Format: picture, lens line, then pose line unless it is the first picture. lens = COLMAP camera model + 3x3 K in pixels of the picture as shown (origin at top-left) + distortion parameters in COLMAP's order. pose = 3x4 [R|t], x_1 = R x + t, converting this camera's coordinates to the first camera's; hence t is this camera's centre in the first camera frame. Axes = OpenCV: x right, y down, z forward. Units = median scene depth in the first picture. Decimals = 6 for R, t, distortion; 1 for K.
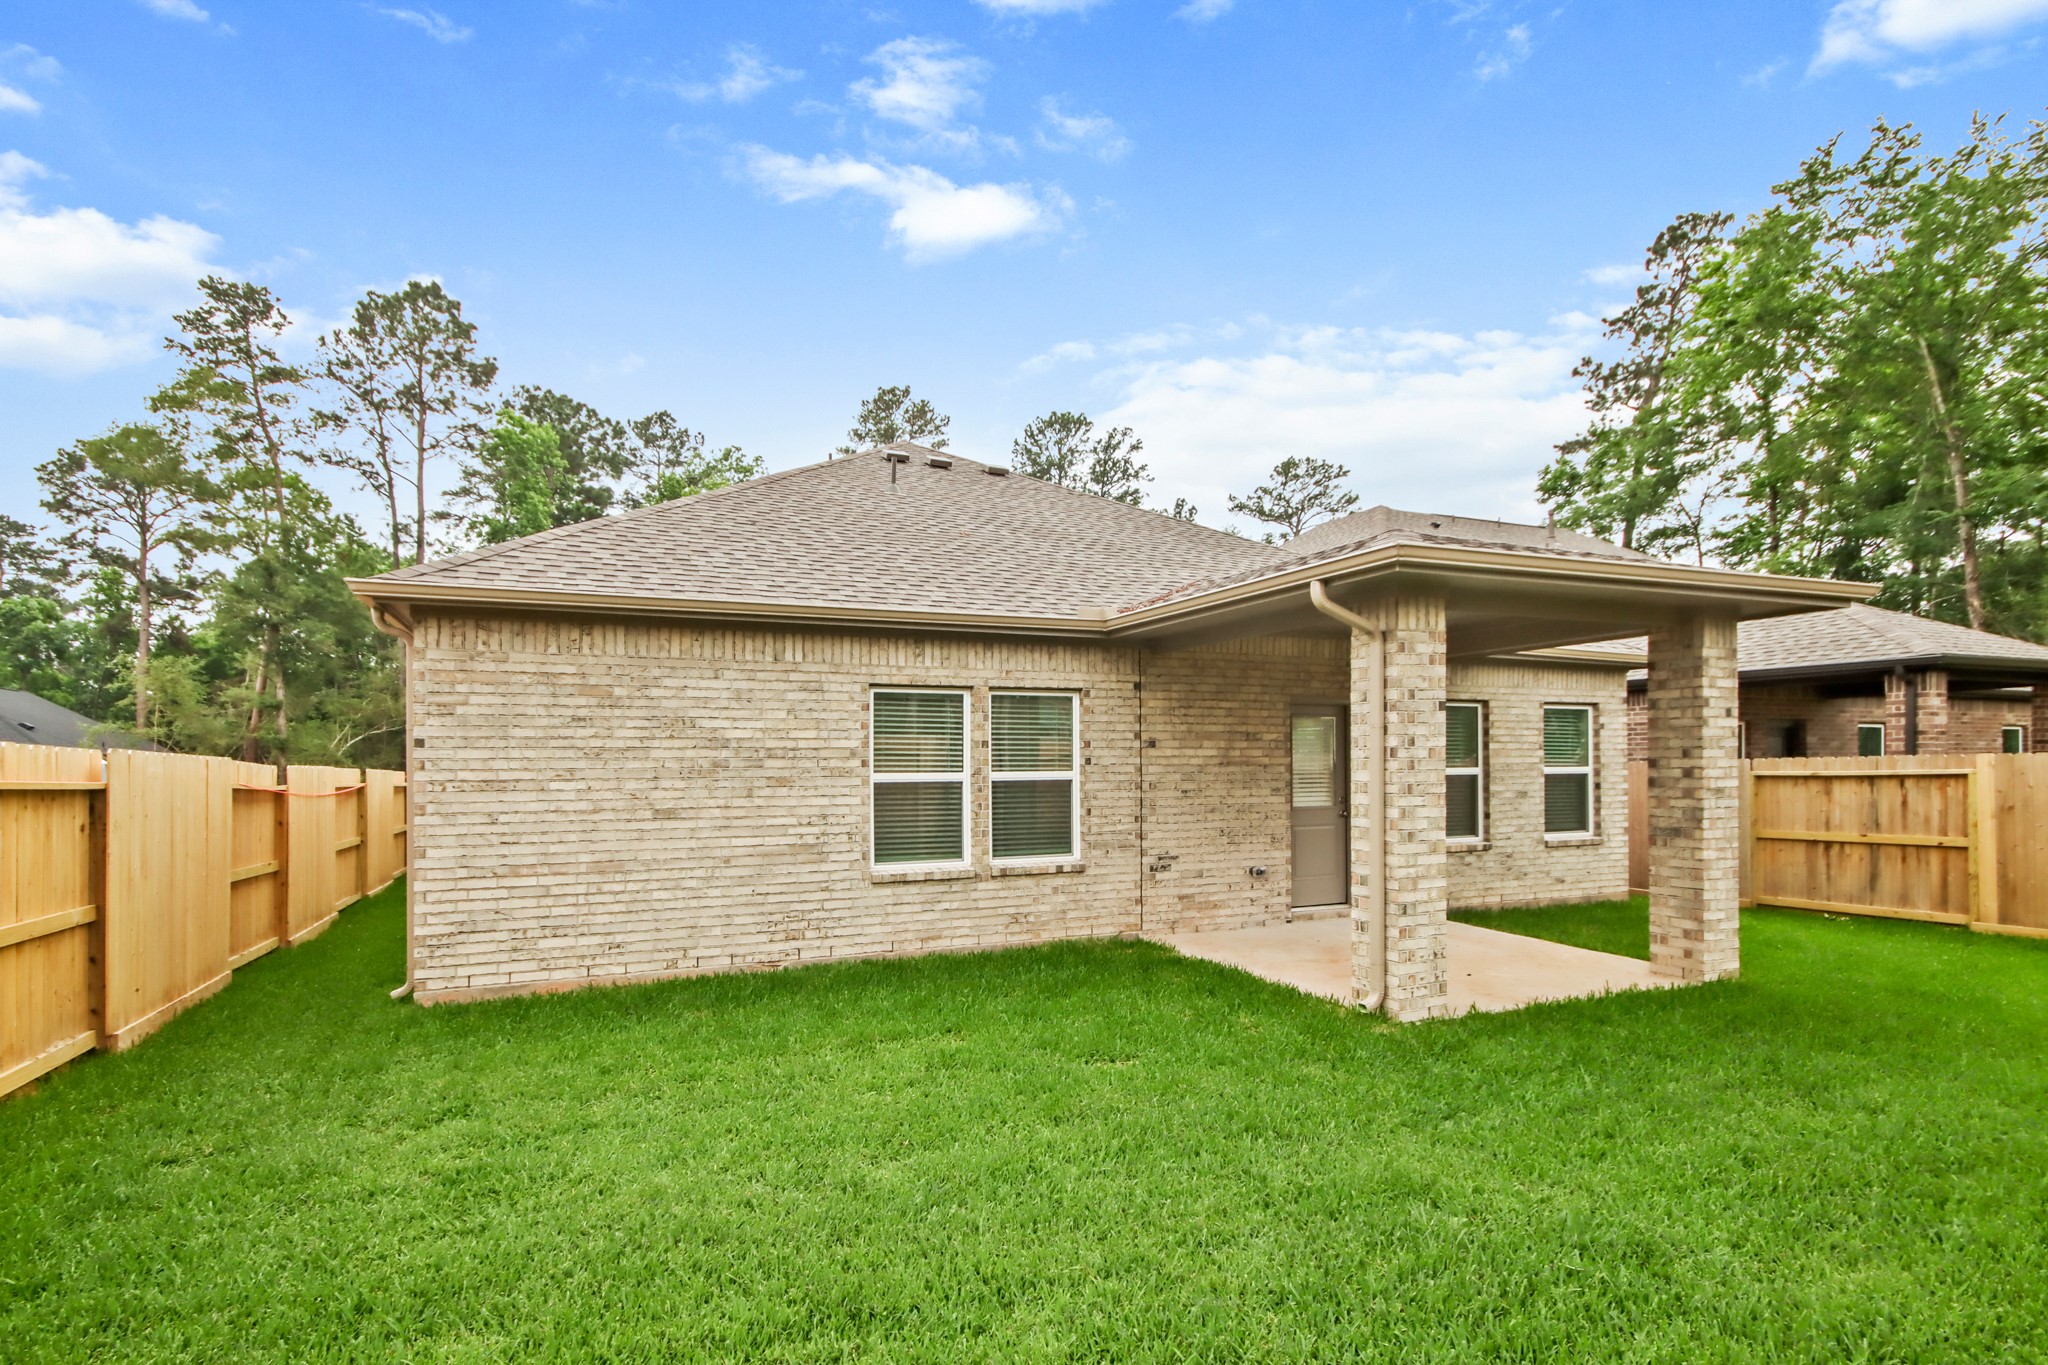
lens RADIAL K [[978.9, 0, 1053.2], [0, 978.9, 693.1], [0, 0, 1]] dist [0.009772, 0.001837]
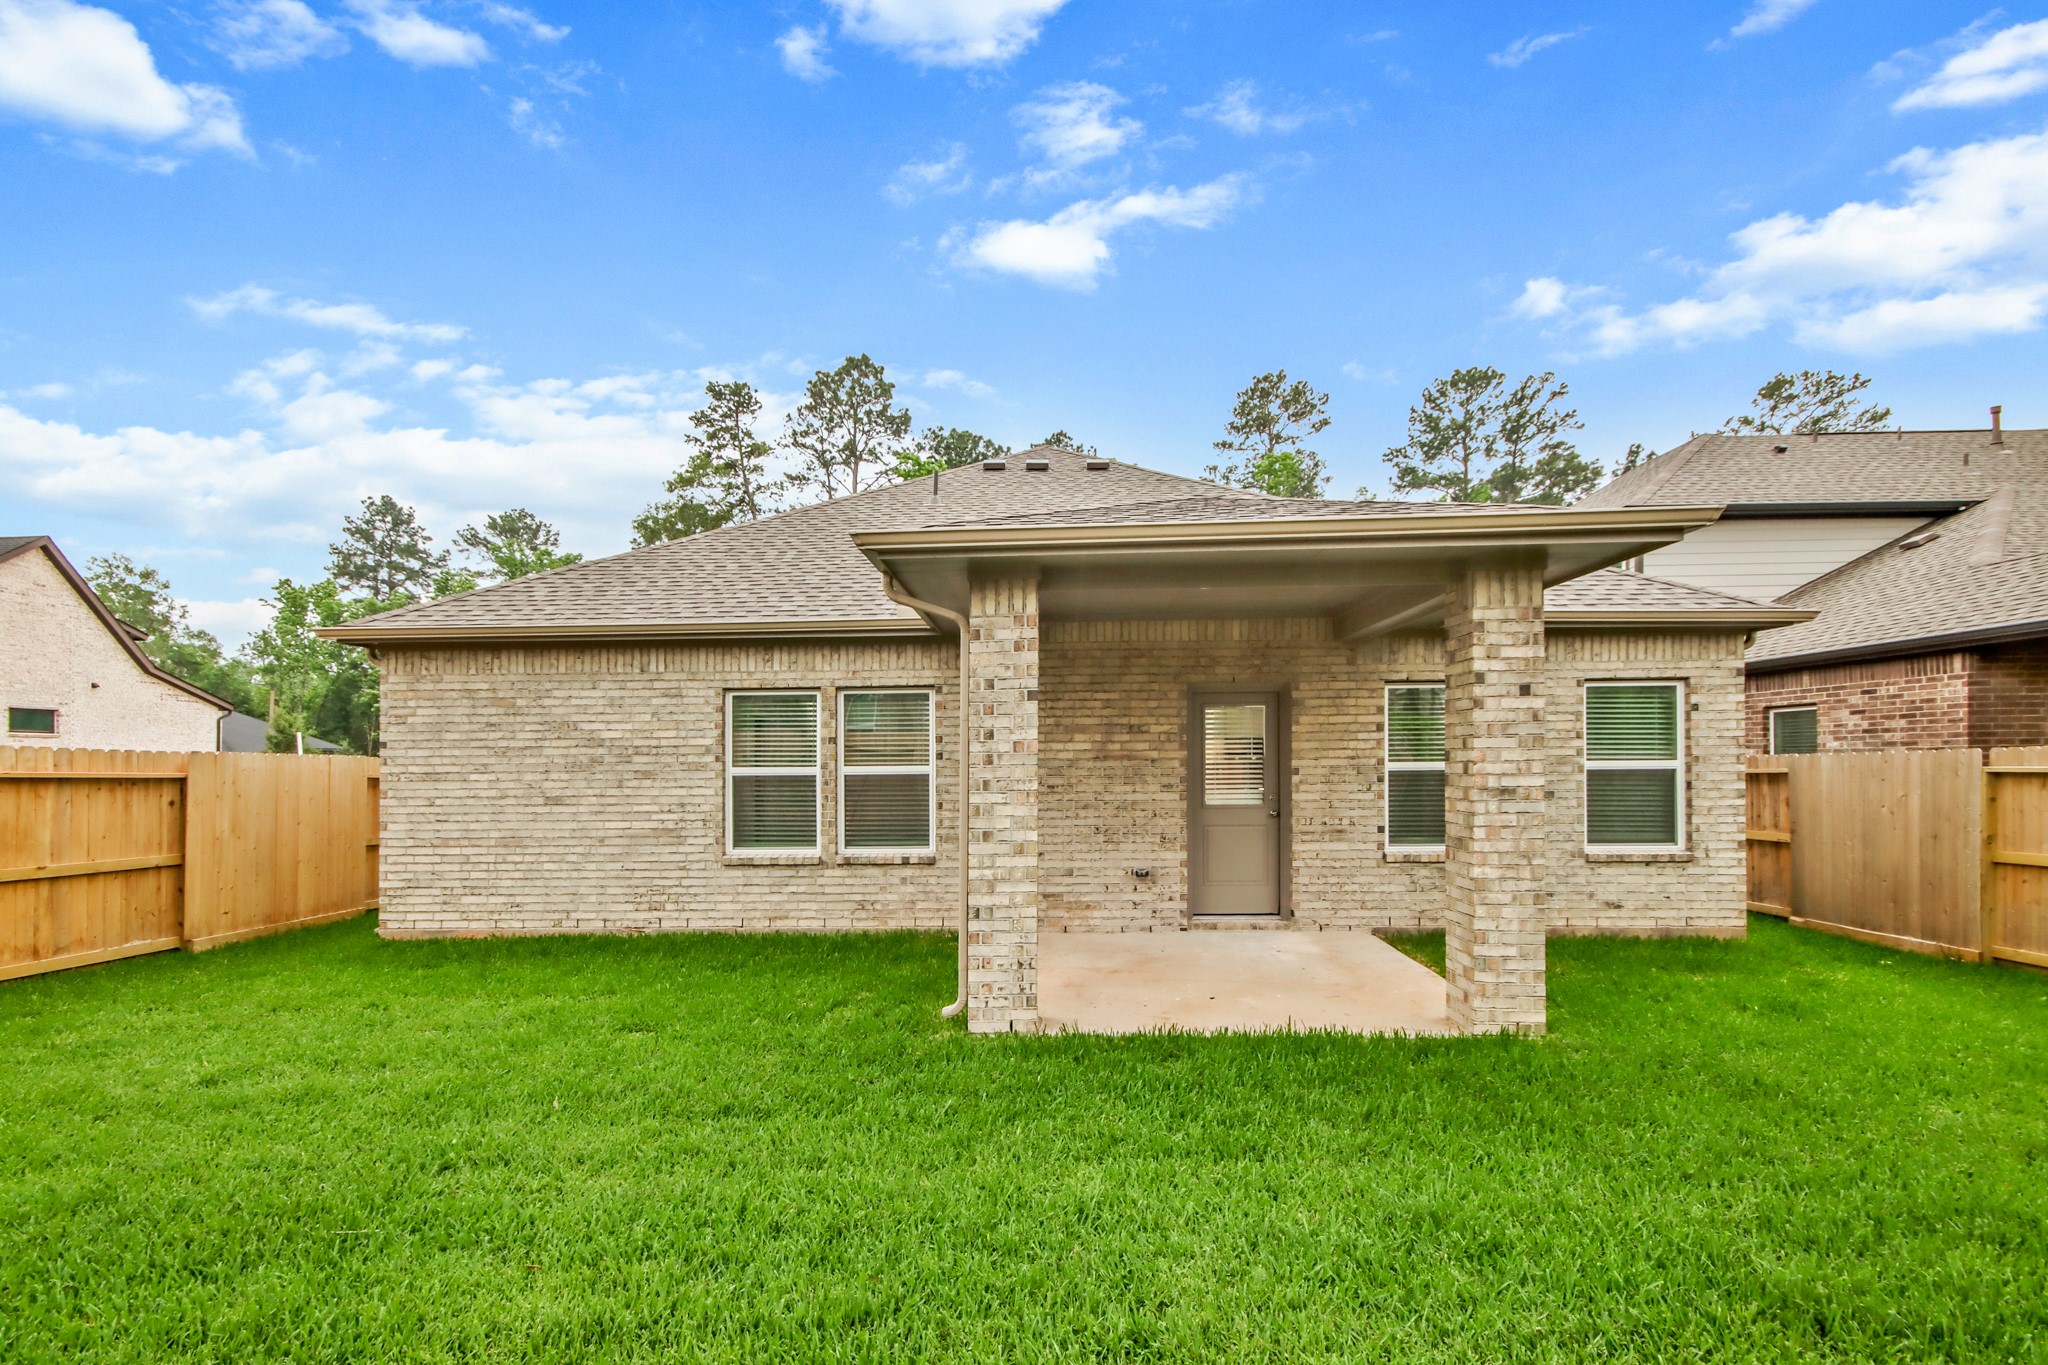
lens RADIAL K [[978.9, 0, 1025.3], [0, 978.9, 685.8], [0, 0, 1]] dist [0.009772, 0.001837]
pose [[0.904516, -0.034245, -0.425062, 0.578095], [0.033806, 0.999392, -0.008576, 0.008503], [0.425097, -0.006613, 0.905124, 0.120520]]
